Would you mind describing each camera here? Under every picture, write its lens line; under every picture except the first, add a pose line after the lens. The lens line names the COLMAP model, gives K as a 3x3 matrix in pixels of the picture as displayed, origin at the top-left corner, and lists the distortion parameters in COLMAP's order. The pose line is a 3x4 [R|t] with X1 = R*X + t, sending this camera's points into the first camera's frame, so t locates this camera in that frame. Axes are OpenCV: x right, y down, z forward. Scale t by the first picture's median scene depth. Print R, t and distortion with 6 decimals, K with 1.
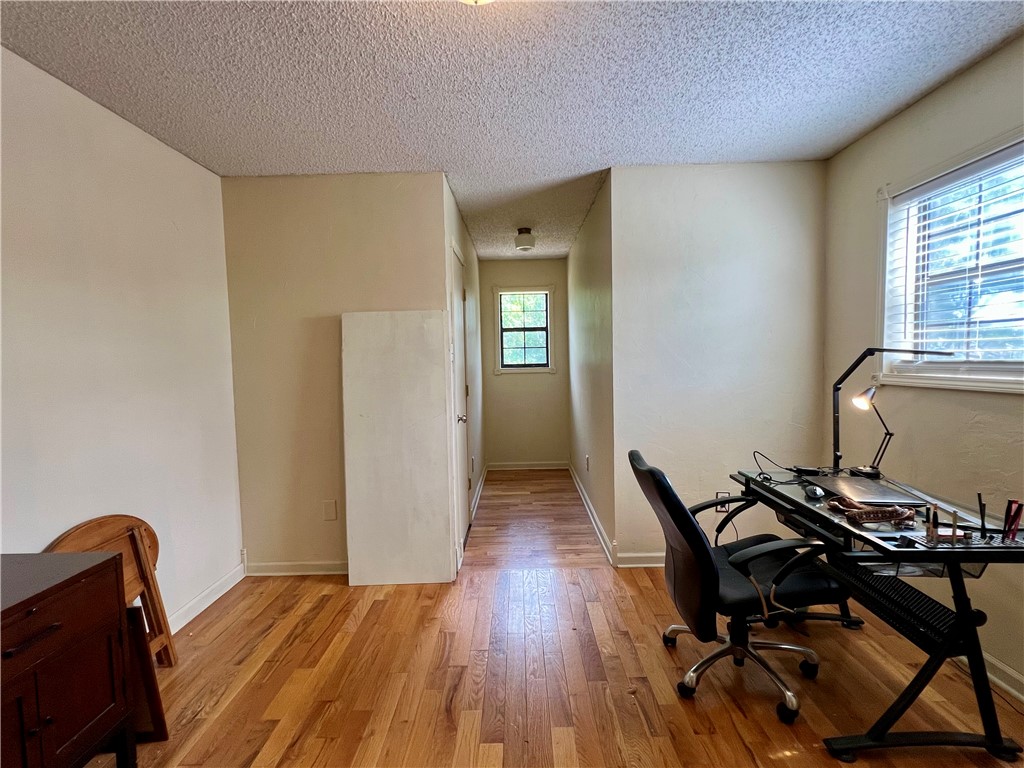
lens RADIAL K [[492.2, 0, 515.8], [0, 492.2, 384.6], [0, 0, 1]] dist [0.004872, -0.000617]
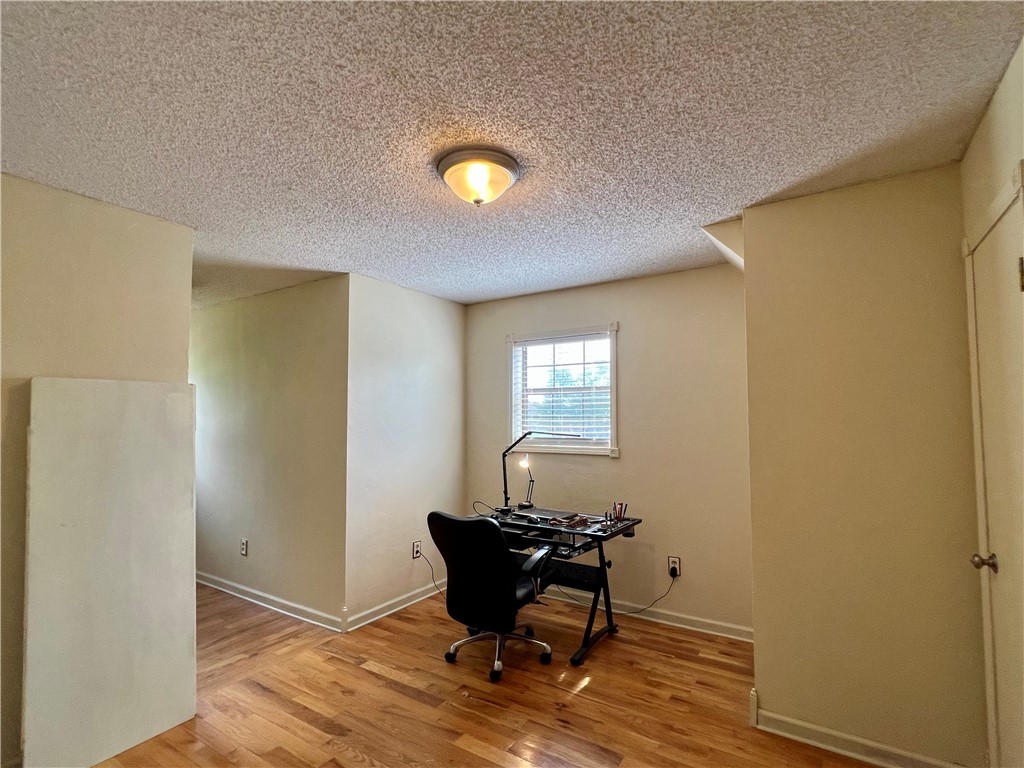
lens RADIAL K [[492.2, 0, 509.3], [0, 492.2, 387.2], [0, 0, 1]] dist [0.004872, -0.000617]
pose [[0.562234, 0.067907, 0.824186, -0.708020], [0.036353, 0.993630, -0.106666, -0.043997], [-0.826179, 0.089933, 0.556184, 0.086064]]
